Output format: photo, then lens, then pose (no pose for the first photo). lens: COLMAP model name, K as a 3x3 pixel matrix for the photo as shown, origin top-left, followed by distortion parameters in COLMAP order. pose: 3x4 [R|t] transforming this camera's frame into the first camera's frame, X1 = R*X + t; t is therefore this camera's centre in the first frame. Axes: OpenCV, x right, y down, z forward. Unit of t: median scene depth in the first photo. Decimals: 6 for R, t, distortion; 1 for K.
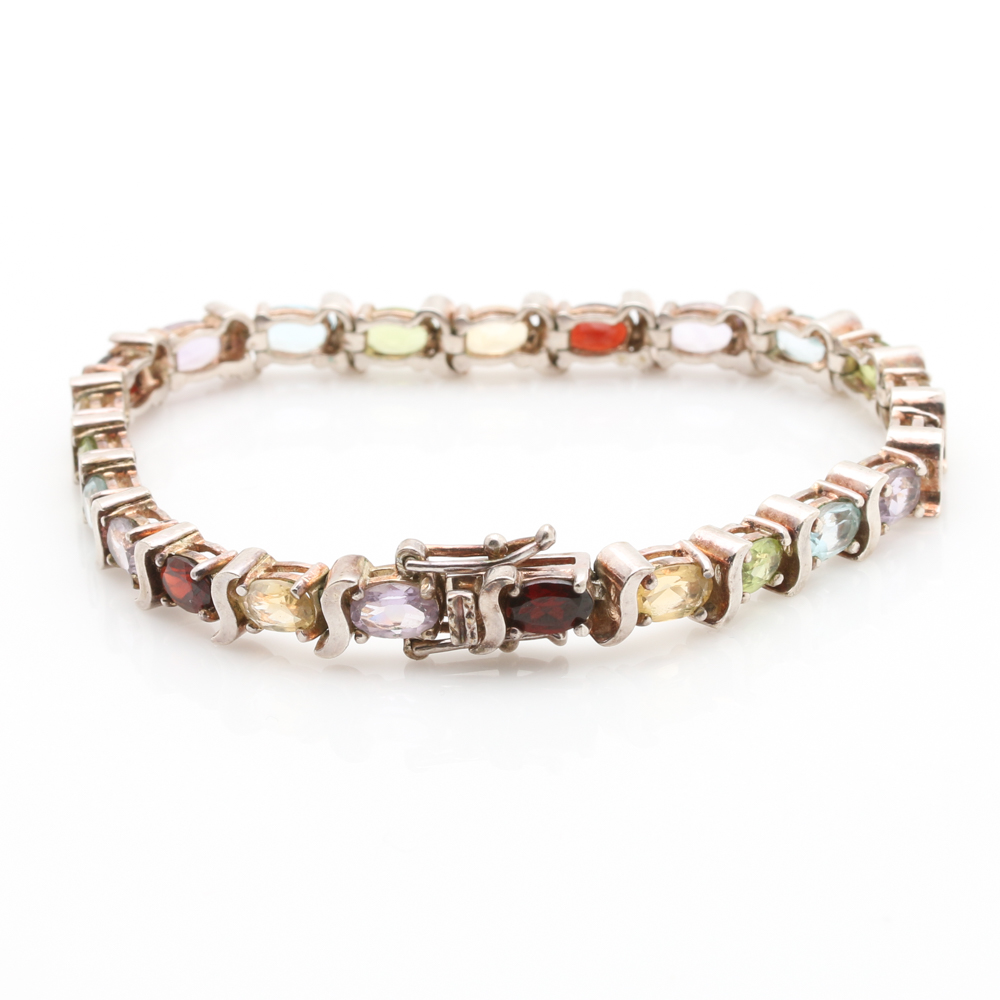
lens RADIAL K [[6219.0, 0, 500.7], [0, 6219.0, 499.7], [0, 0, 1]] dist [0.218505, 0.000000]
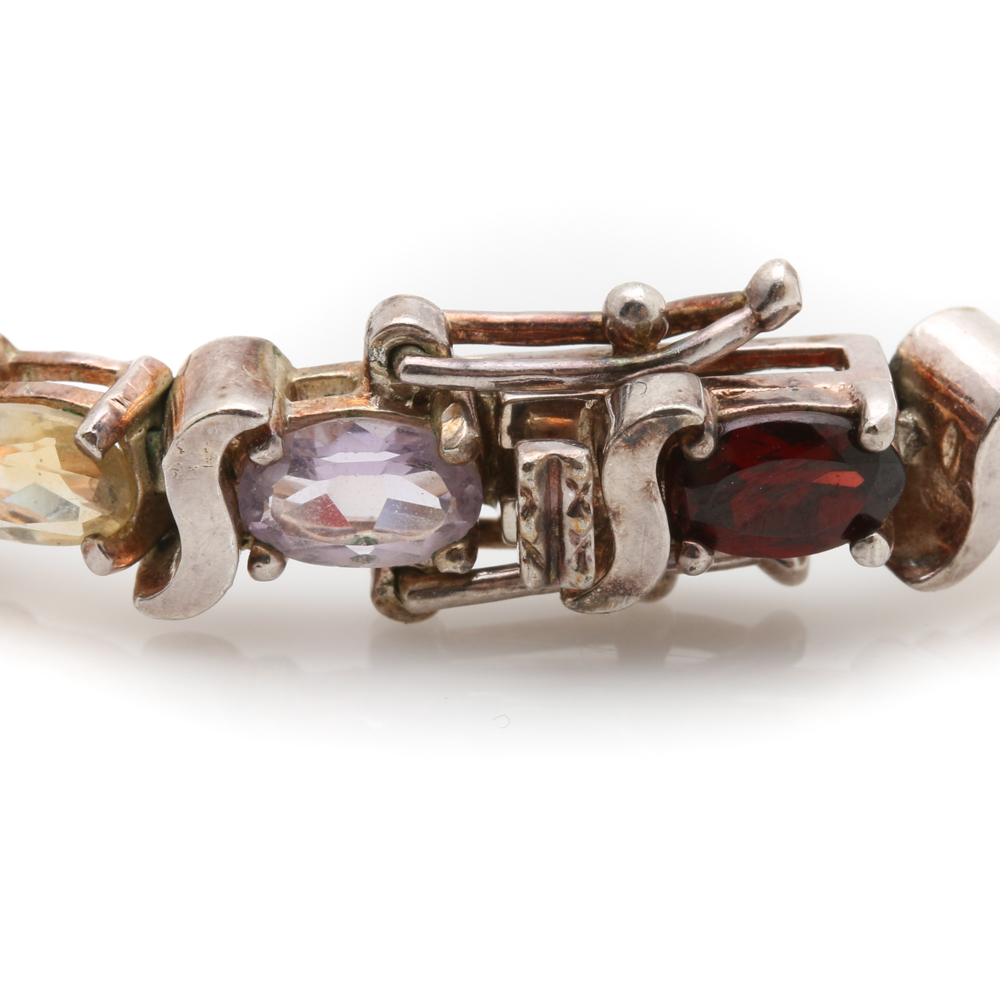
lens RADIAL K [[6219.0, 0, 498.3], [0, 6219.0, 501.1], [0, 0, 1]] dist [0.218505, 0.000000]
pose [[0.983816, 0.002604, 0.179162, -0.074548], [-0.014366, 0.997822, 0.064383, -0.005265], [-0.178605, -0.065914, 0.981711, 0.640272]]
